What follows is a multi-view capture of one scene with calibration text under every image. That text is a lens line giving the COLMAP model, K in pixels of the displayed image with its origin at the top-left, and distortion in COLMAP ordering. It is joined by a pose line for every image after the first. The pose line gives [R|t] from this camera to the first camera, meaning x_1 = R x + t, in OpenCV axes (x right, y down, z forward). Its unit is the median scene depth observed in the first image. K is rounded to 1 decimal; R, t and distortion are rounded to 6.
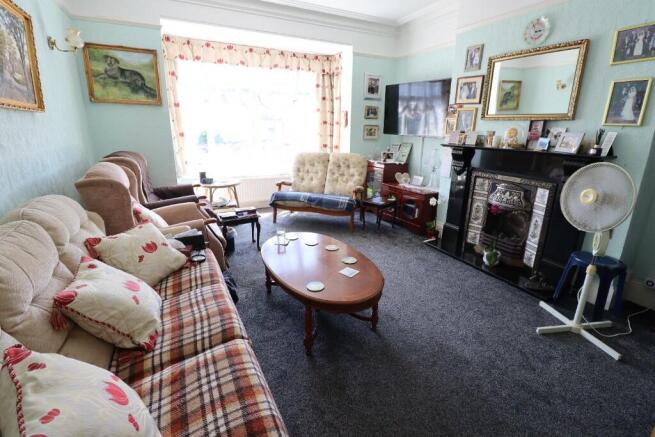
lens RADIAL K [[305.3, 0, 332.0], [0, 305.3, 208.3], [0, 0, 1]] dist [-0.000196, -0.011103]
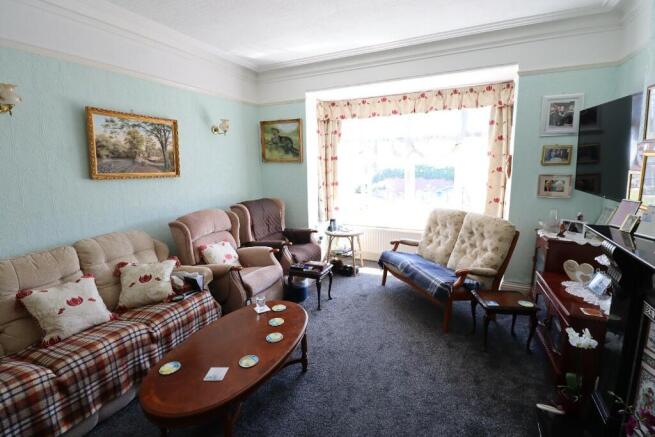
lens RADIAL K [[305.3, 0, 332.0], [0, 305.3, 208.3], [0, 0, 1]] dist [-0.000196, -0.011103]
pose [[0.608596, 0.090873, -0.788259, 0.393155], [-0.179426, 0.983450, -0.025155, -0.121297], [0.772928, 0.156743, 0.614829, 0.309086]]
